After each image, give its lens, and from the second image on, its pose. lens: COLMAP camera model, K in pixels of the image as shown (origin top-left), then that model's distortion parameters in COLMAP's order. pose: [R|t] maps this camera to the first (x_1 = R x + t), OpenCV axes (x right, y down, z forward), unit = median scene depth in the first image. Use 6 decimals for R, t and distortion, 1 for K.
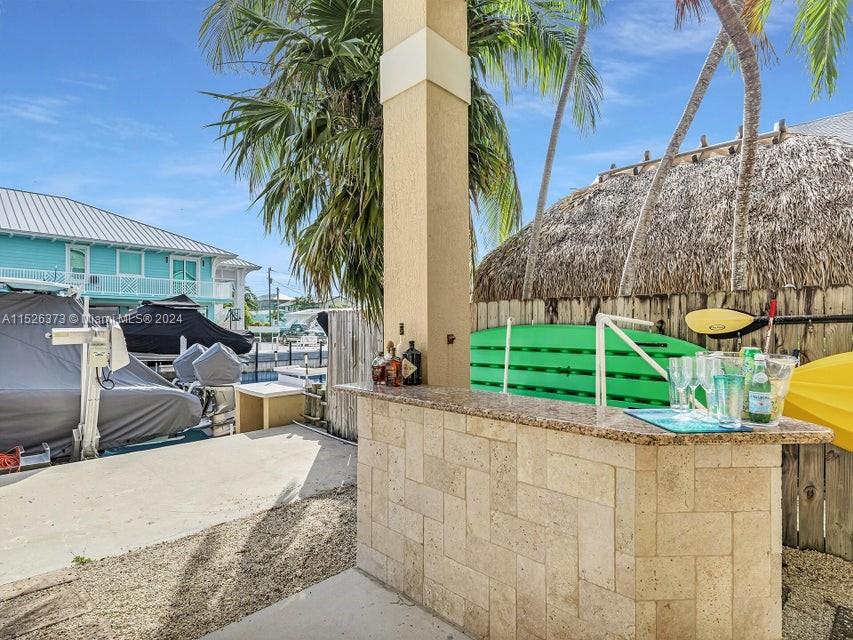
lens RADIAL K [[461.0, 0, 426.5], [0, 461.0, 320.0], [0, 0, 1]] dist [0.000252, 0.000363]
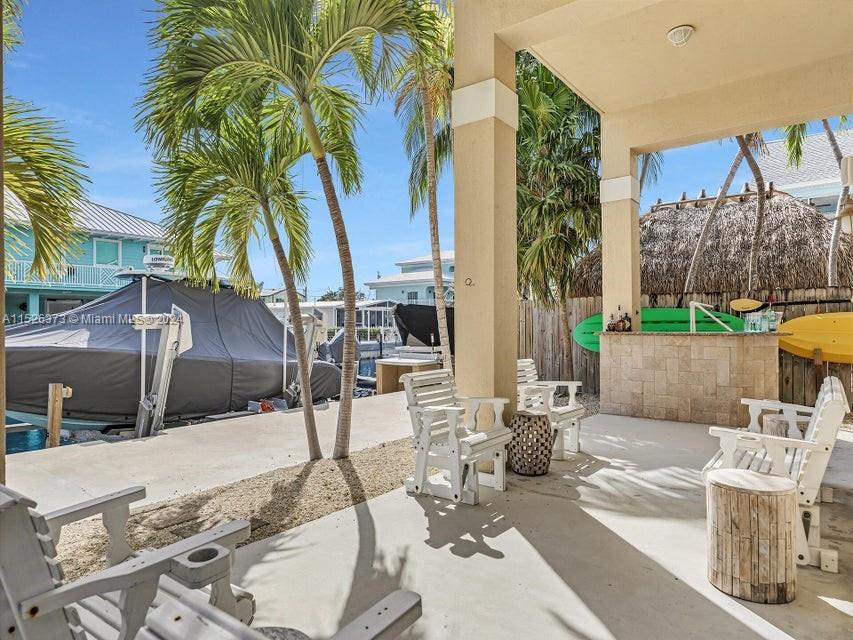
lens RADIAL K [[538.9, 0, 426.5], [0, 538.9, 320.0], [0, 0, 1]] dist [0.005706, 0.002012]
pose [[0.994479, -0.005479, 0.104790, -0.992657], [0.004620, 0.999954, 0.008437, 0.041144], [-0.104832, -0.007906, 0.994459, -1.196310]]
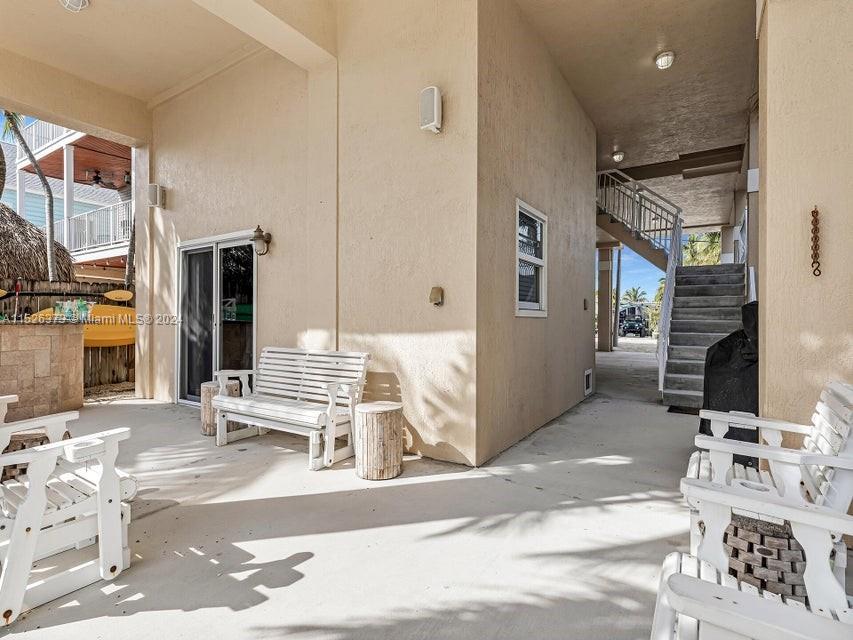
lens RADIAL K [[440.6, 0, 426.5], [0, 440.6, 320.0], [0, 0, 1]] dist [-0.001780, -0.000710]
pose [[-0.182423, -0.003073, 0.983215, -1.417836], [-0.016813, 0.999859, 0.000006, 0.080693], [-0.983076, -0.016530, -0.182448, -0.451786]]
